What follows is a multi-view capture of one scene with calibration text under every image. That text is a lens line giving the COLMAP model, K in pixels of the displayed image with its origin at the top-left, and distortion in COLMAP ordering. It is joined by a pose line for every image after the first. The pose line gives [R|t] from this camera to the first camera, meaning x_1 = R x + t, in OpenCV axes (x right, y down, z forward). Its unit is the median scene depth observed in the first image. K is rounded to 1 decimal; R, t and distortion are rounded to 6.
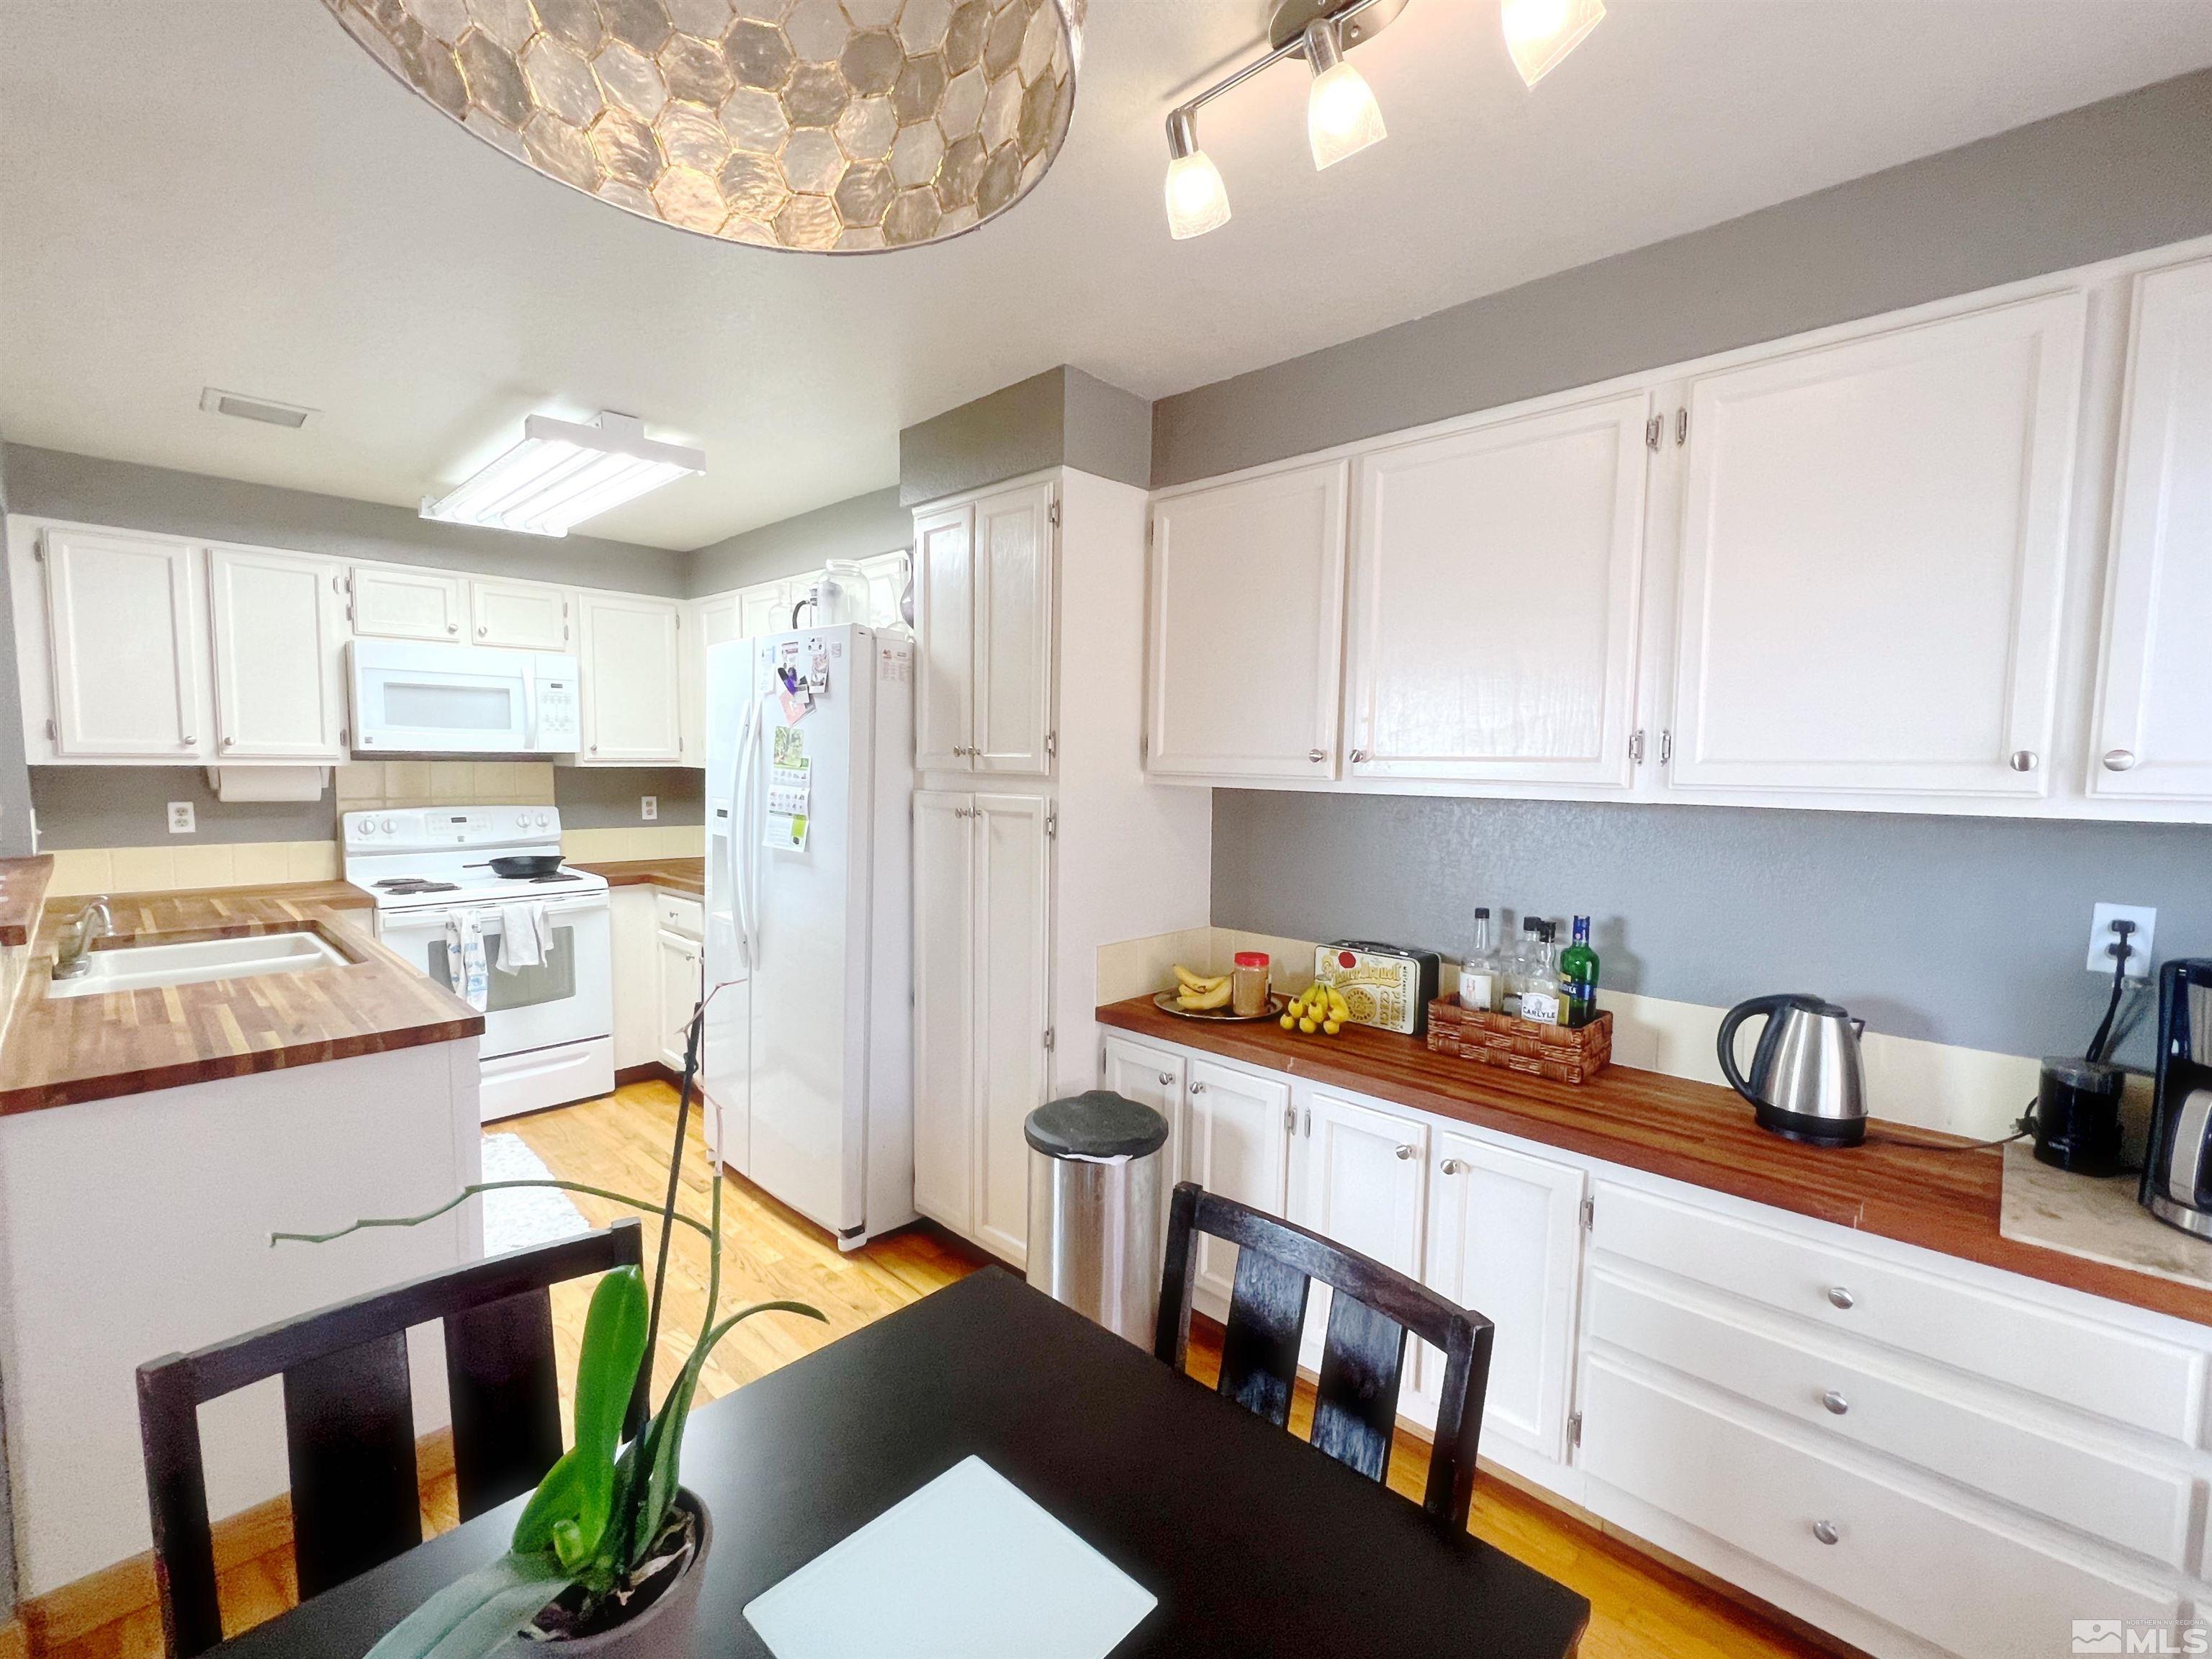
lens RADIAL K [[955.6, 0, 1103.4], [0, 955.6, 835.9], [0, 0, 1]] dist [-0.000720, -0.000207]
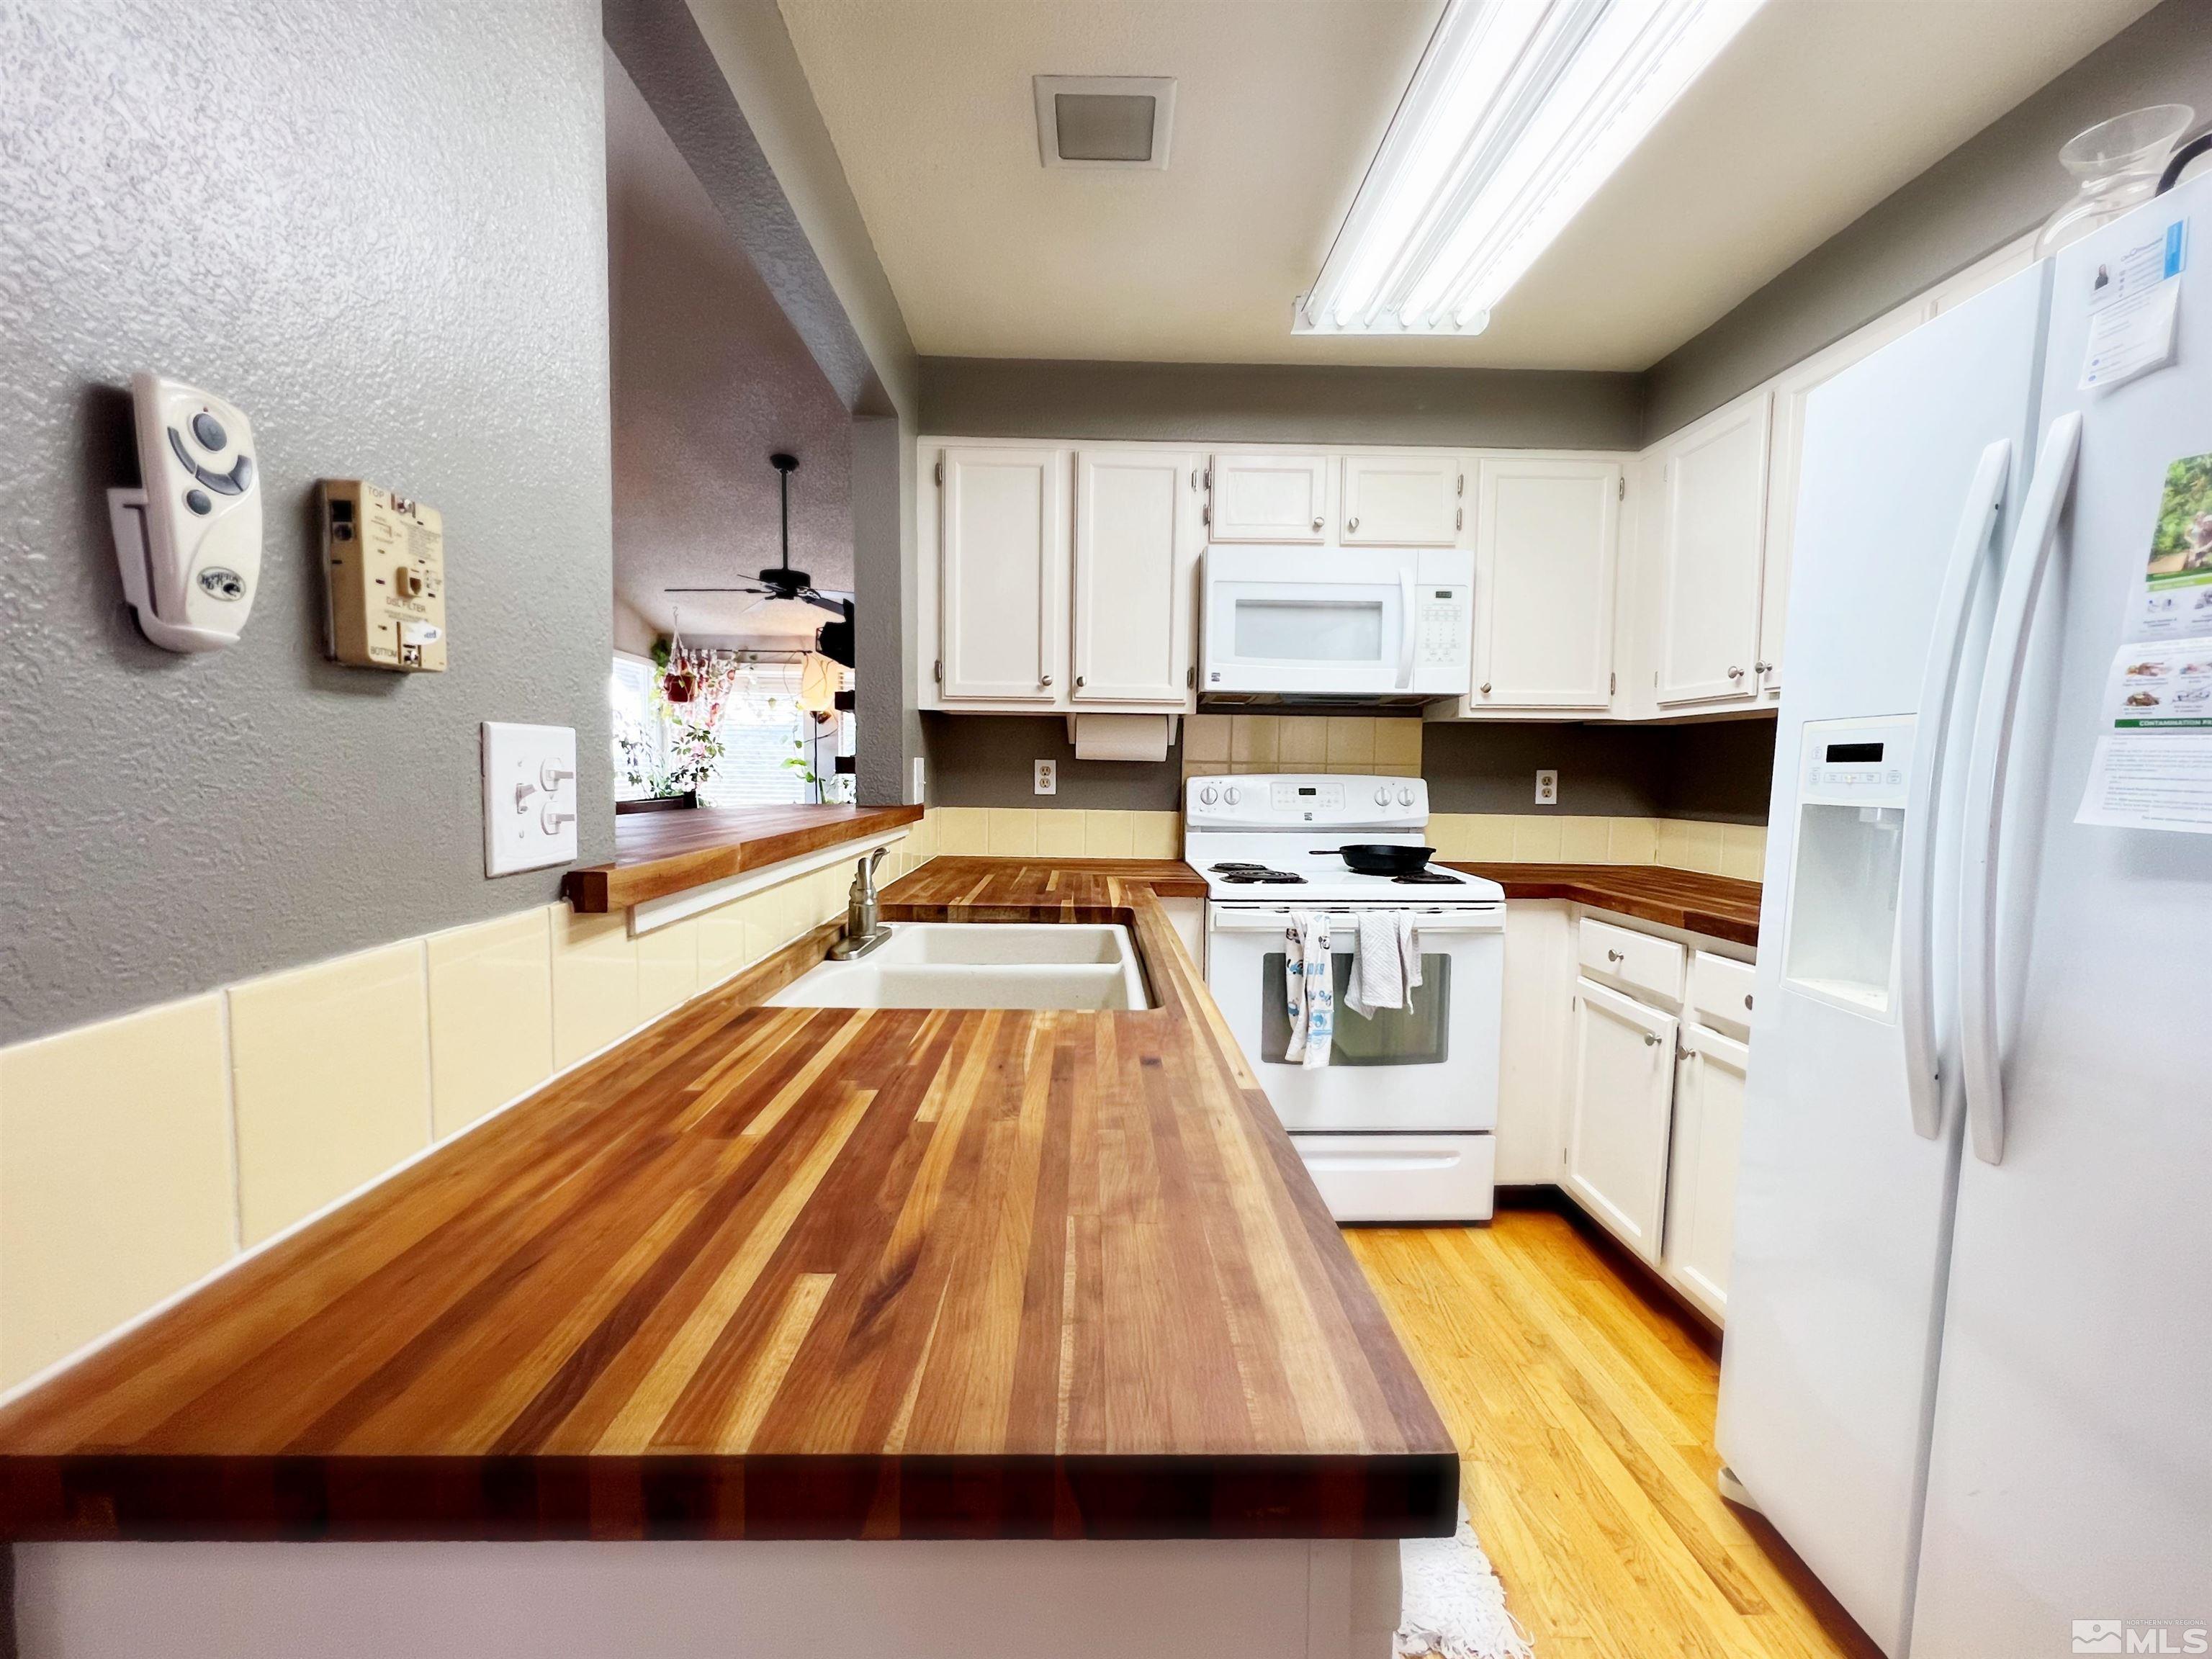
lens RADIAL K [[929.5, 0, 1108.8], [0, 929.5, 836.9], [0, 0, 1]] dist [-0.000475, -0.000475]
pose [[0.704912, 0.046230, -0.707787, -0.409064], [-0.059828, 0.998193, 0.005613, 0.037475], [0.706767, 0.038389, 0.706404, 0.575853]]
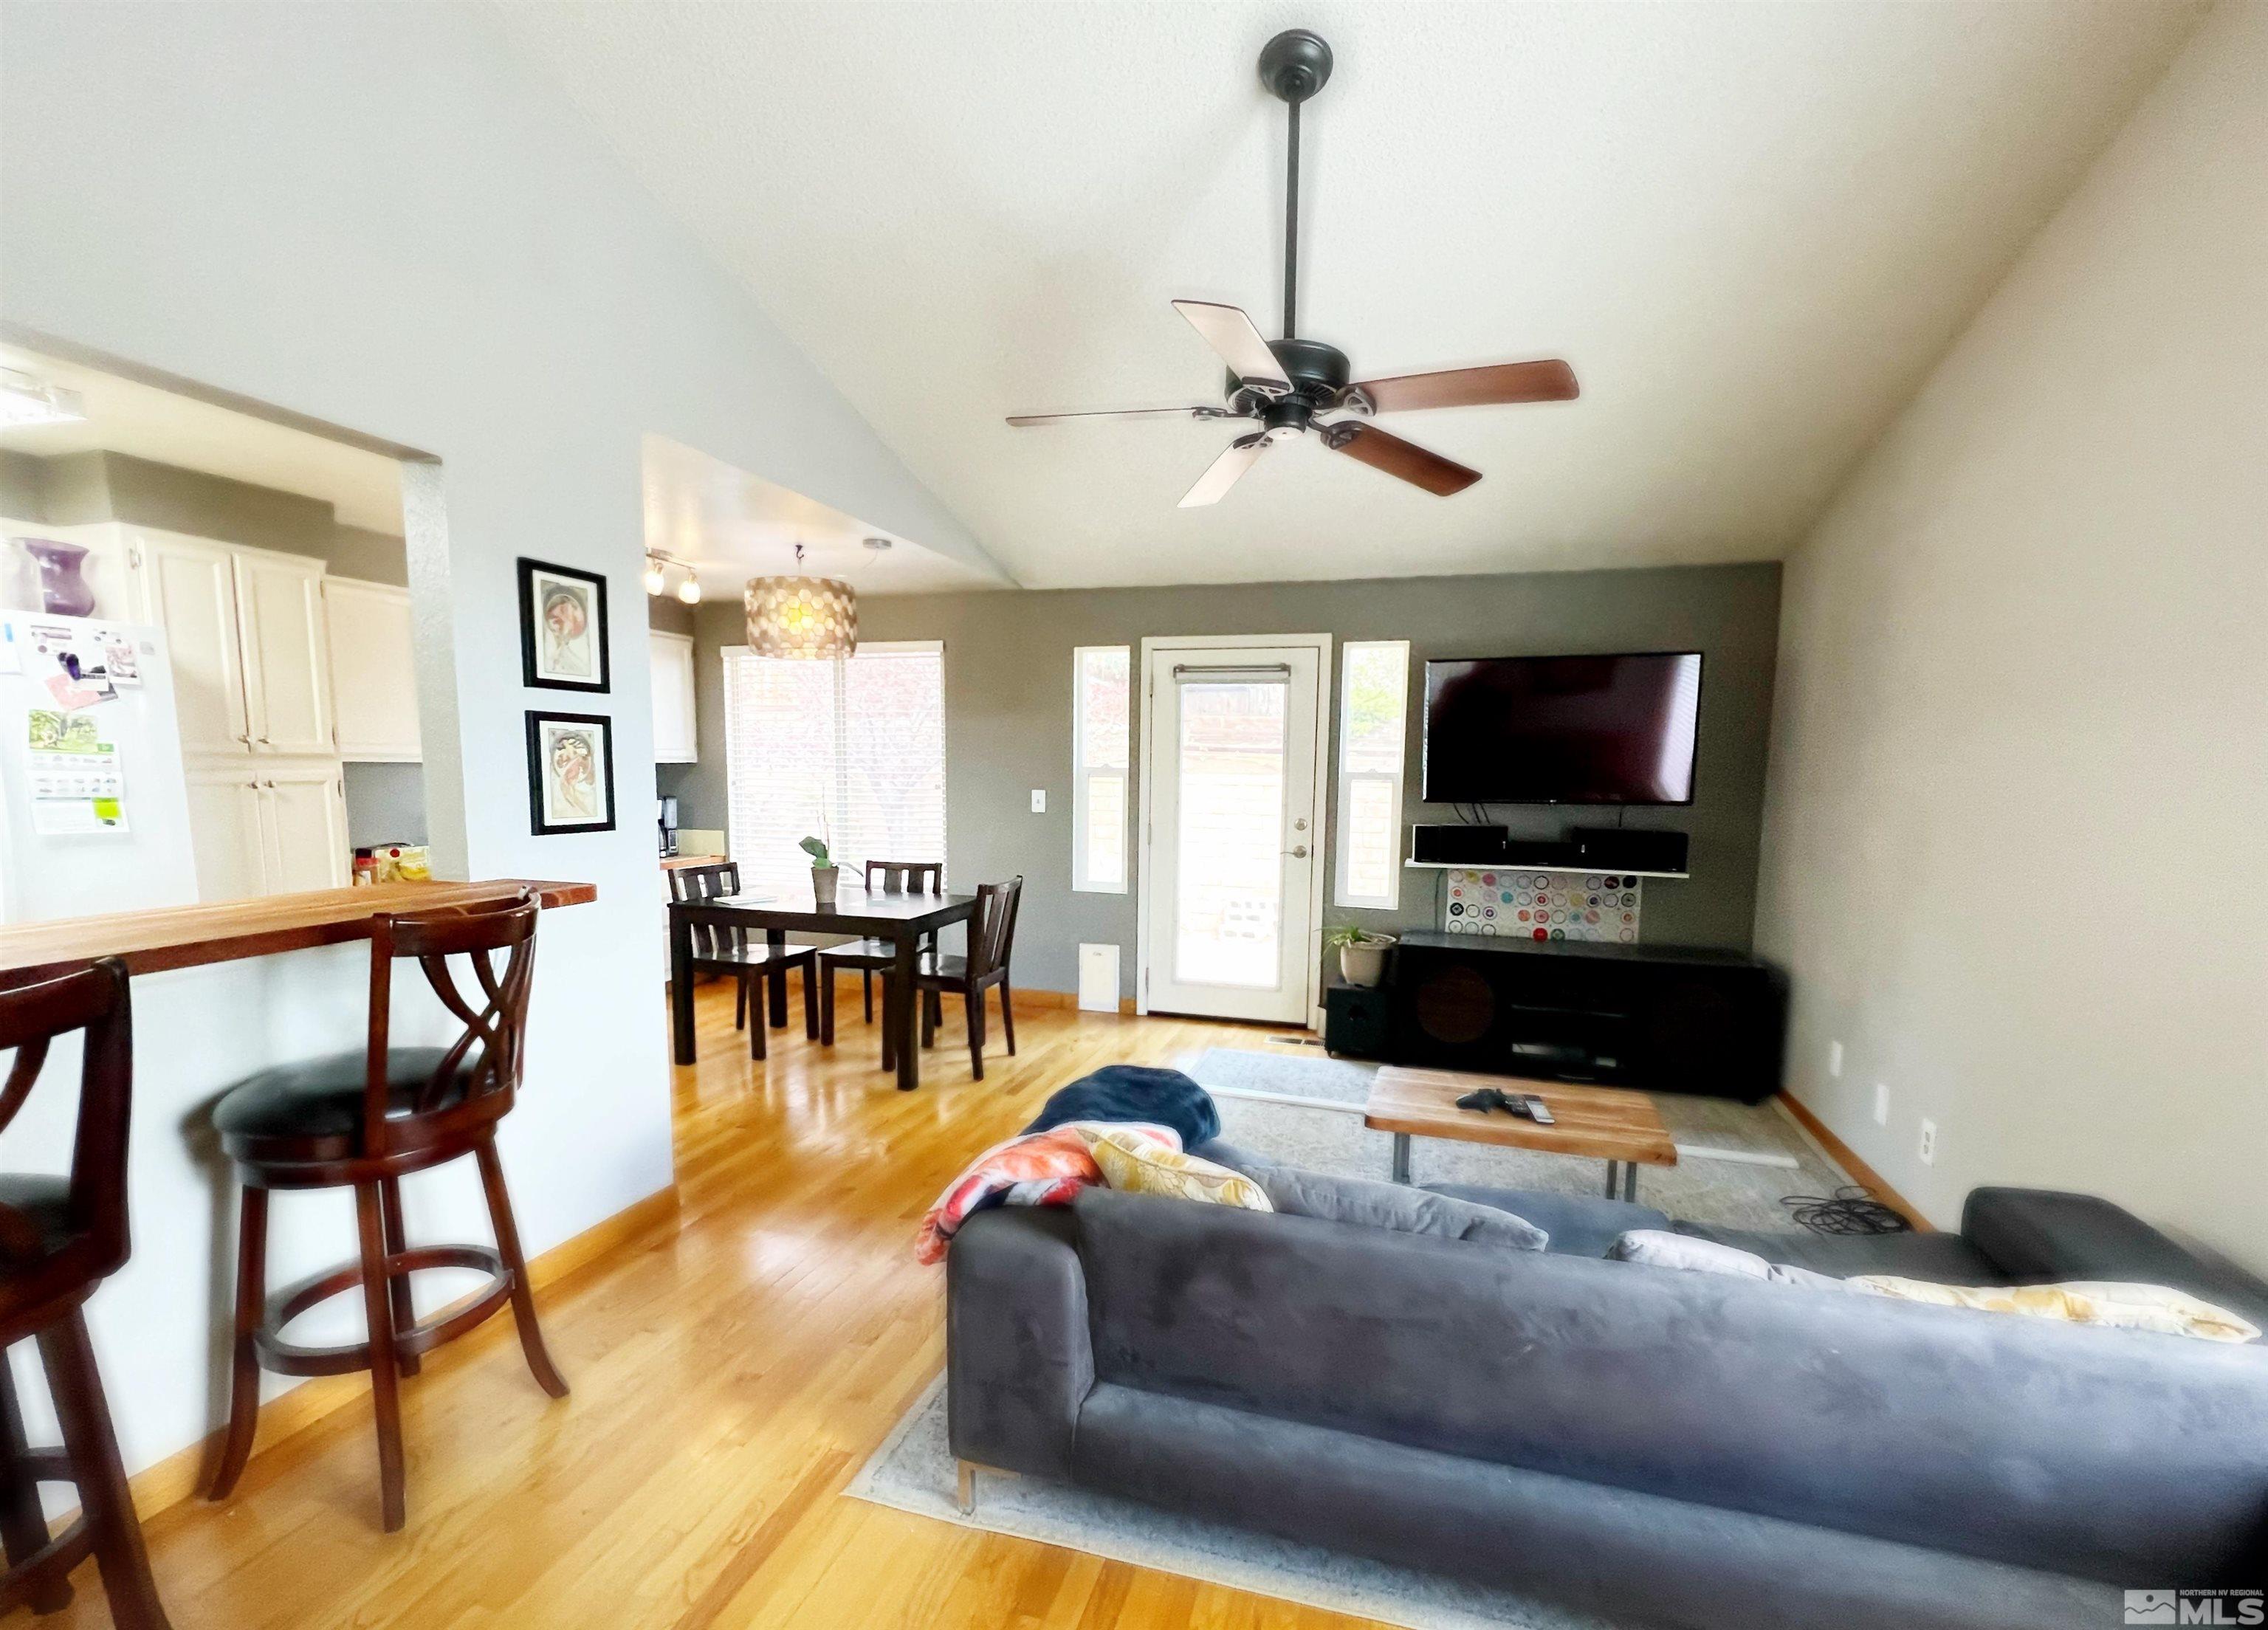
lens RADIAL K [[985.6, 0, 1147.2], [0, 985.6, 876.6], [0, 0, 1]] dist [0.001616, 0.000672]
pose [[-0.457006, -0.123533, 0.880843, -1.939494], [0.051740, 0.984940, 0.164976, -0.060666], [-0.887957, 0.120970, -0.443732, 0.511110]]
